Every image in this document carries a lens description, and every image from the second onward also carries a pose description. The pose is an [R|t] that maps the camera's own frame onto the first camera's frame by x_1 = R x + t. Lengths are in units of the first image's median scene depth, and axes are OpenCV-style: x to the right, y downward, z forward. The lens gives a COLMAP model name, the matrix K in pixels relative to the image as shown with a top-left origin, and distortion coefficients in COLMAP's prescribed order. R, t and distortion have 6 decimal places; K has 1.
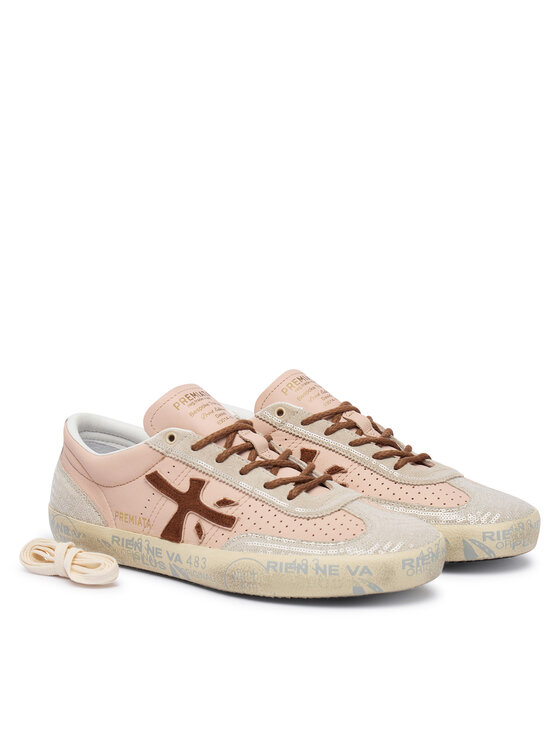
lens RADIAL K [[1419.6, 0, 277.5], [0, 1419.6, 372.5], [0, 0, 1]] dist [0.003639, 0.000000]
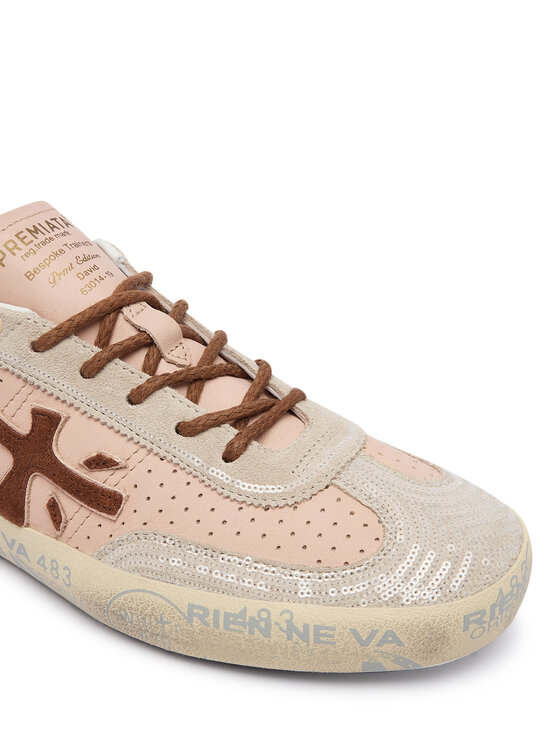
lens RADIAL K [[1089.0, 0, 286.8], [0, 1089.0, 378.4], [0, 0, 1]] dist [-0.092753, 0.000000]
pose [[0.996744, -0.034513, 0.072873, 0.002315], [0.009850, 0.949116, 0.314773, -0.059520], [-0.080029, -0.313030, 0.946365, 0.633030]]
